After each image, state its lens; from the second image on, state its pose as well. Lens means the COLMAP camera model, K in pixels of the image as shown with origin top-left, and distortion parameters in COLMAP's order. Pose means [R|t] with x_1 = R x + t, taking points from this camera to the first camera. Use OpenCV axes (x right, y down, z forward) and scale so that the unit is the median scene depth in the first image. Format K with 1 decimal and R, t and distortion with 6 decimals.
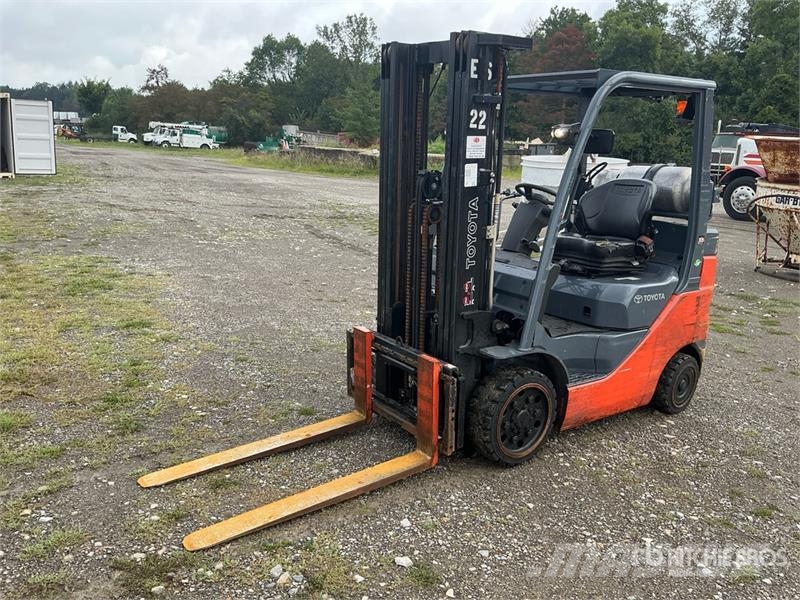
lens RADIAL K [[662.3, 0, 403.1], [0, 662.3, 303.2], [0, 0, 1]] dist [0.131639, -0.259138]
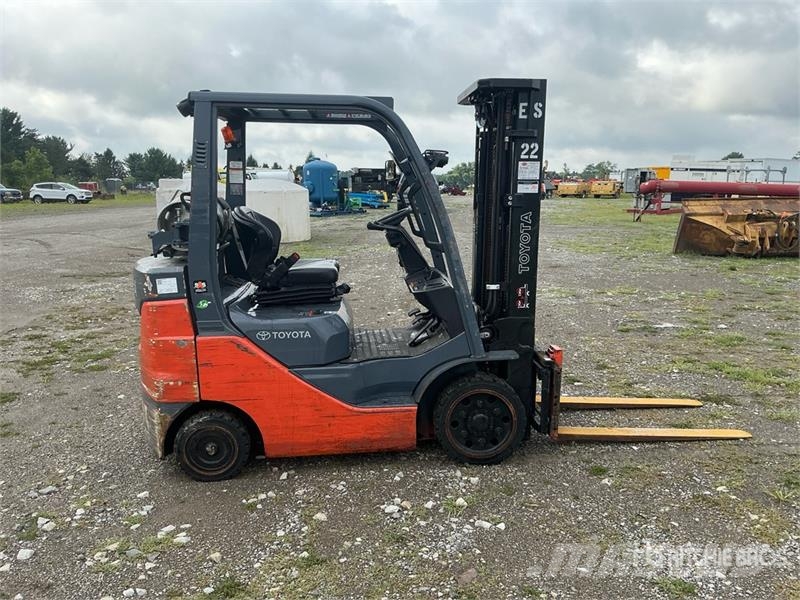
lens RADIAL K [[665.3, 0, 400.0], [0, 665.3, 300.0], [0, 0, 1]] dist [0.129141, -0.267156]
pose [[-0.838790, -0.125650, 0.529758, -0.343941], [0.106975, 0.916005, 0.386640, -0.396100], [-0.533842, 0.380981, -0.754895, 1.606702]]
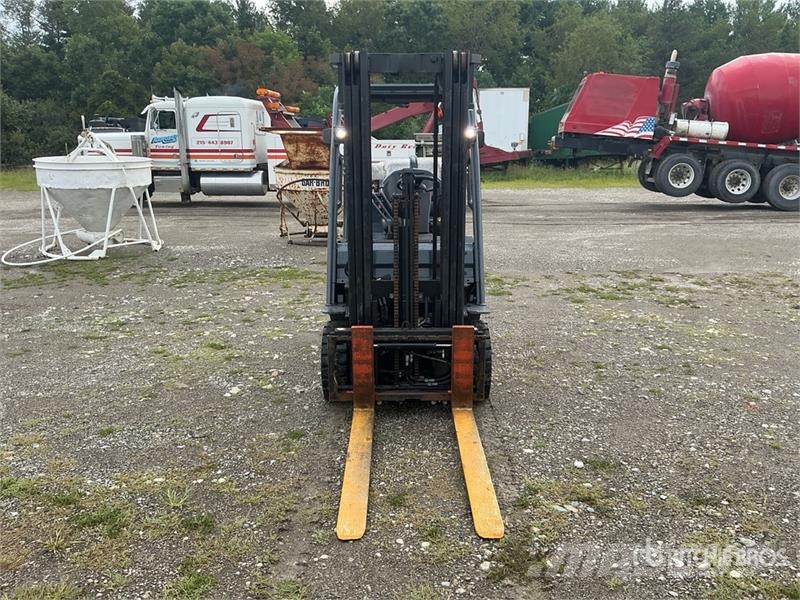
lens RADIAL K [[667.0, 0, 401.6], [0, 667.0, 297.2], [0, 0, 1]] dist [0.130575, -0.270301]
pose [[0.588469, -0.214723, 0.779486, -0.694056], [0.214579, 0.970994, 0.105482, -0.086302], [-0.779526, 0.105188, 0.617474, 0.254455]]
